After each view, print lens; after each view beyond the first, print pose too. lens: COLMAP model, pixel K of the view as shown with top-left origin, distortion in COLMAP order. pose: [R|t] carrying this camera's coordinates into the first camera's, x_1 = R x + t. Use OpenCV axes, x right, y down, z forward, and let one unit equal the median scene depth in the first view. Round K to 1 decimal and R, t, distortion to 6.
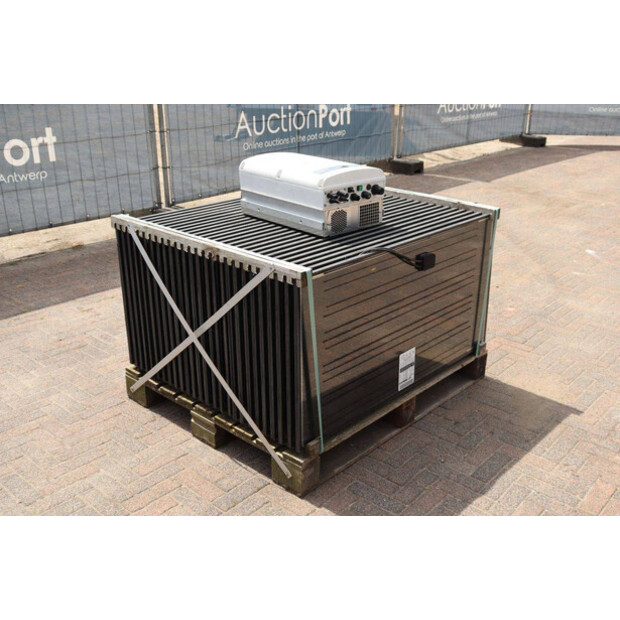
lens RADIAL K [[673.7, 0, 307.0], [0, 673.7, 308.8], [0, 0, 1]] dist [-0.012765, 0.000000]
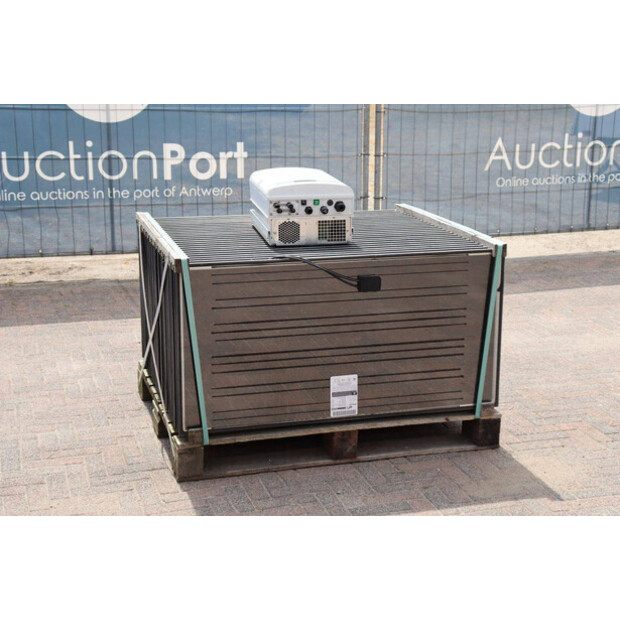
lens RADIAL K [[1023.8, 0, 310.0], [0, 1023.8, 309.1], [0, 0, 1]] dist [0.158989, 0.000000]
pose [[0.860083, 0.126628, -0.494188, 0.728621], [-0.188710, 0.978963, -0.077585, 0.082831], [0.473968, 0.159987, 0.865886, -0.255782]]
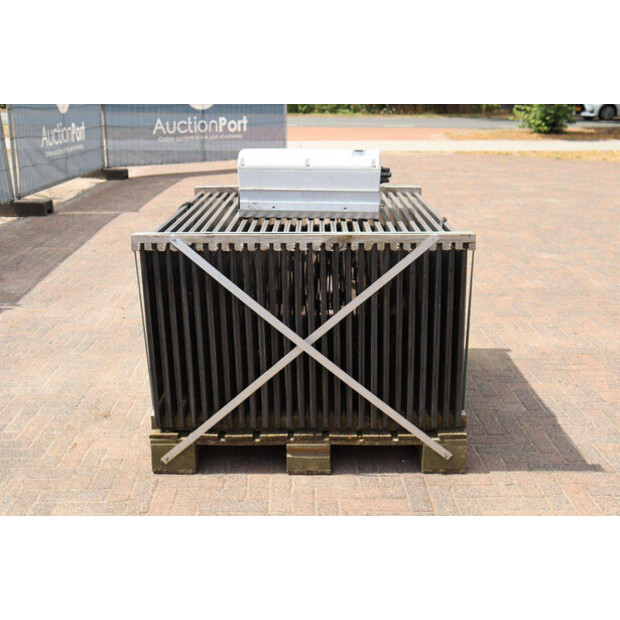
lens RADIAL K [[730.2, 0, 313.2], [0, 730.2, 309.8], [0, 0, 1]] dist [0.019306, 0.000000]
pose [[0.735238, -0.198453, 0.648106, -0.644614], [0.251756, 0.967731, 0.010722, -0.012120], [-0.629321, 0.155282, 0.761474, 0.233575]]
